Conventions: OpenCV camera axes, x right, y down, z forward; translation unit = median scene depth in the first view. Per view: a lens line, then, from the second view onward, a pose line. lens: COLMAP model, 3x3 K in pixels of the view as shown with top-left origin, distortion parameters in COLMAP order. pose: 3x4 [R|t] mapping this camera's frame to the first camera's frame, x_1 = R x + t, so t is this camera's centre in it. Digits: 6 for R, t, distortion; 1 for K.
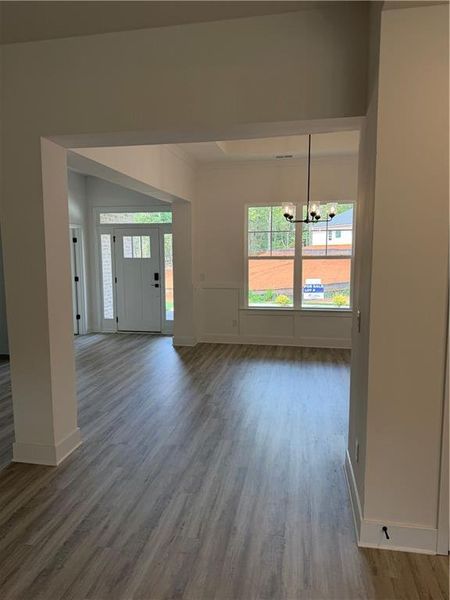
lens RADIAL K [[422.3, 0, 225.0], [0, 422.3, 300.0], [0, 0, 1]] dist [0.059504, -0.052779]
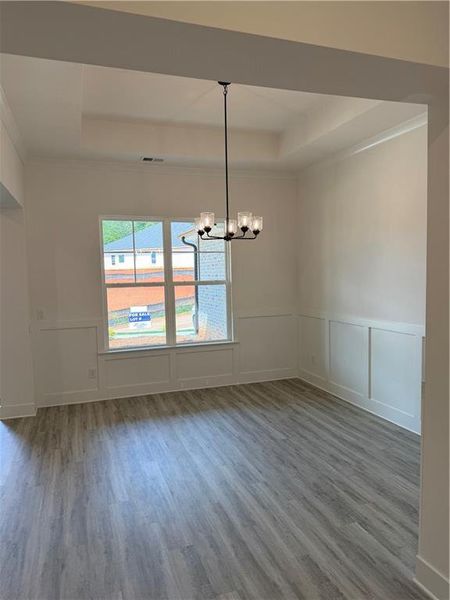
lens RADIAL K [[412.3, 0, 225.0], [0, 412.3, 300.0], [0, 0, 1]] dist [0.064337, -0.144868]
pose [[0.856075, -0.042207, 0.515125, -0.150030], [0.070923, 0.996825, -0.036189, -0.031502], [-0.511963, 0.067514, 0.856350, 0.253727]]
